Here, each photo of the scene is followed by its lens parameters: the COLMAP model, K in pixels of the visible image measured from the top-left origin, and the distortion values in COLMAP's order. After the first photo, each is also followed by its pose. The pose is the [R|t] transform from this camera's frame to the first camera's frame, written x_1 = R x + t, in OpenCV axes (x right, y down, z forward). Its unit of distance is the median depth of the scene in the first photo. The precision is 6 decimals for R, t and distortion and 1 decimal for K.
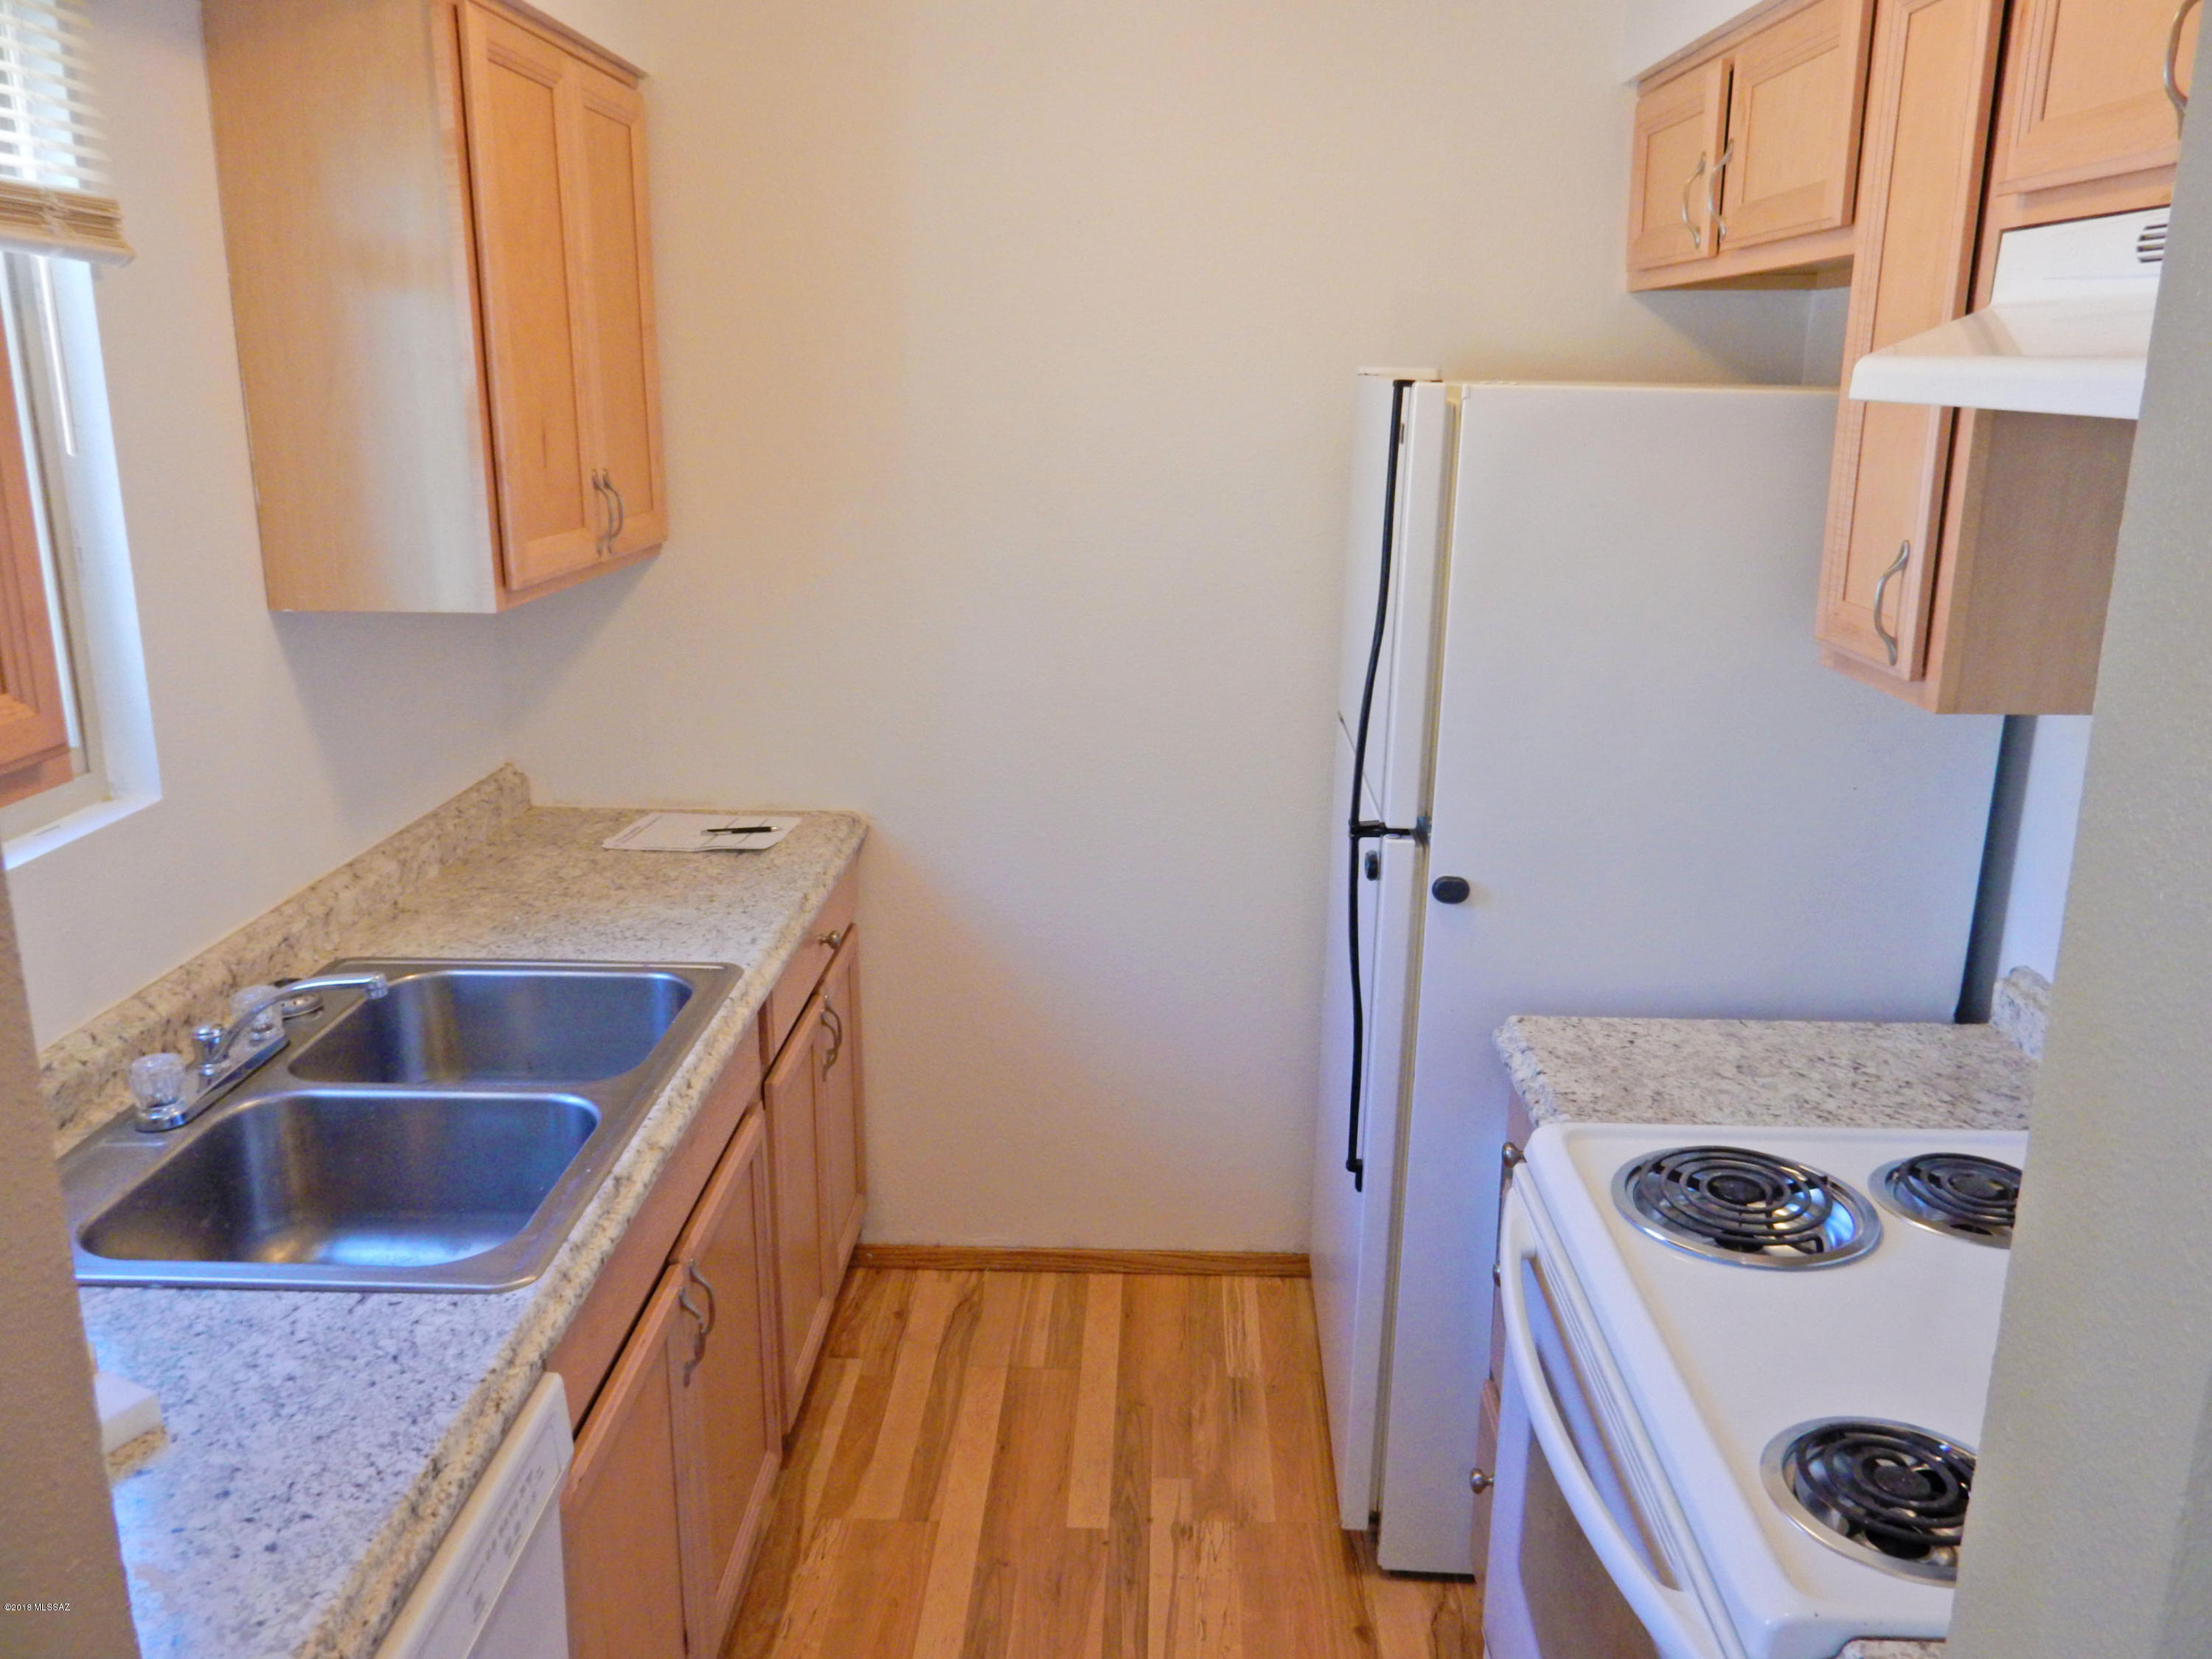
lens RADIAL K [[1699.4, 0, 1101.5], [0, 1699.4, 787.9], [0, 0, 1]] dist [-0.017204, 0.008345]
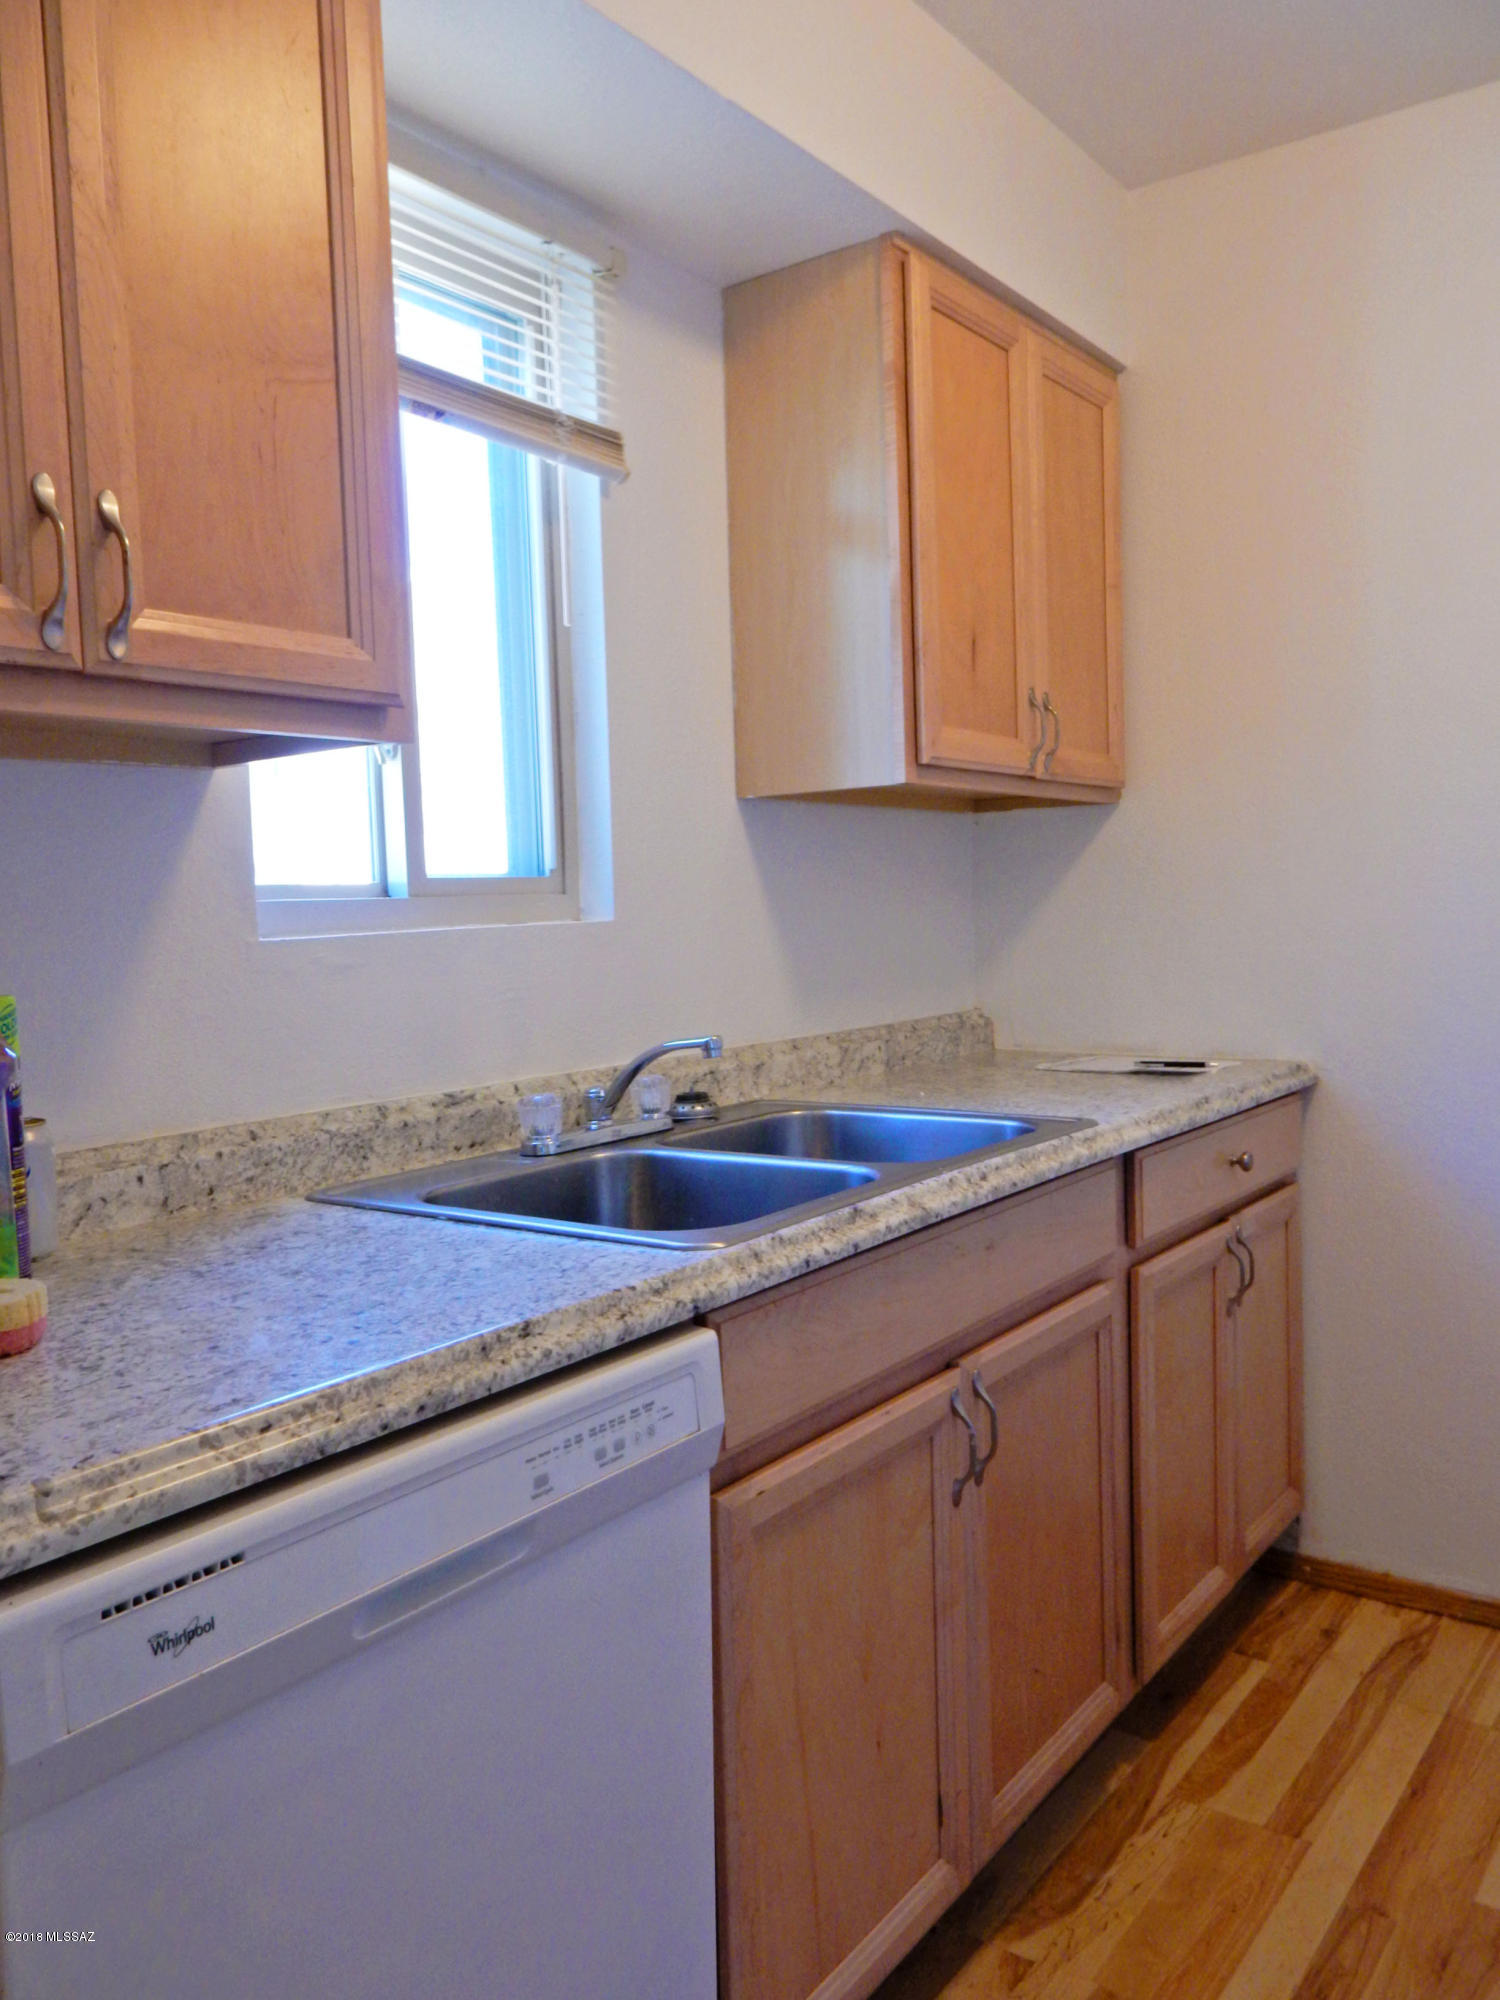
lens RADIAL K [[1536.6, 0, 770.8], [0, 1536.6, 982.0], [0, 0, 1]] dist [-0.017204, 0.008345]
pose [[0.825781, -0.000058, -0.563991, 0.112119], [-0.106671, 0.981935, -0.156286, 0.164273], [0.553811, 0.189220, 0.810857, 0.160292]]
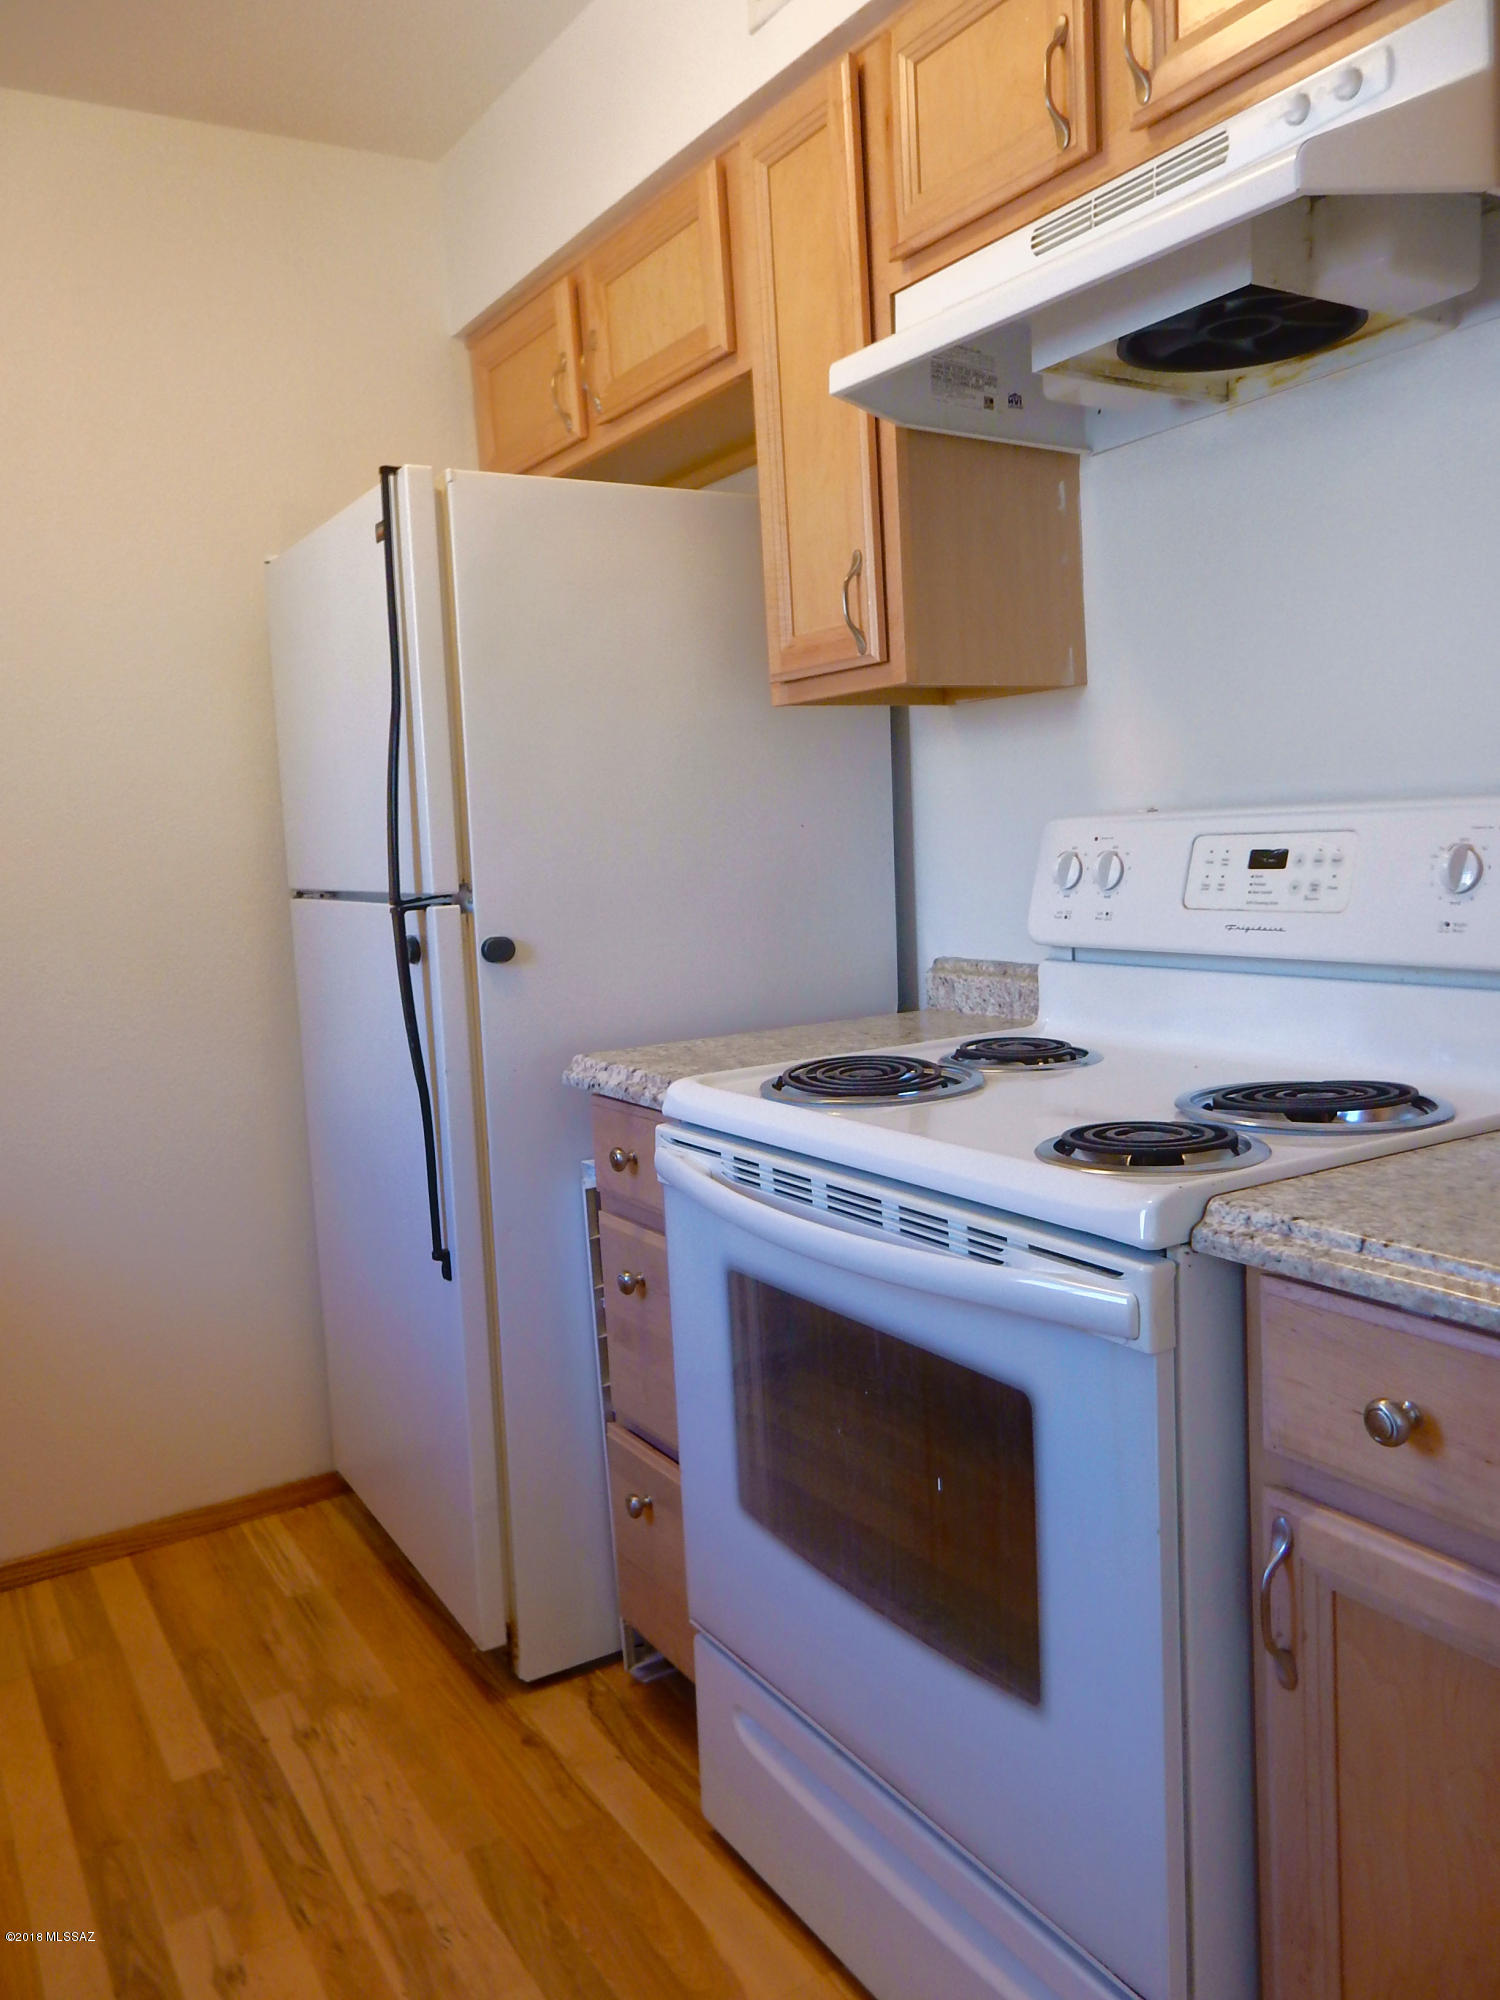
lens RADIAL K [[1536.6, 0, 738.1], [0, 1536.6, 993.1], [0, 0, 1]] dist [-0.017204, 0.008345]
pose [[0.830821, -0.111876, 0.545179, -0.164487], [0.199931, 0.974193, -0.104769, 0.184645], [-0.519388, 0.196042, 0.831747, 0.118499]]
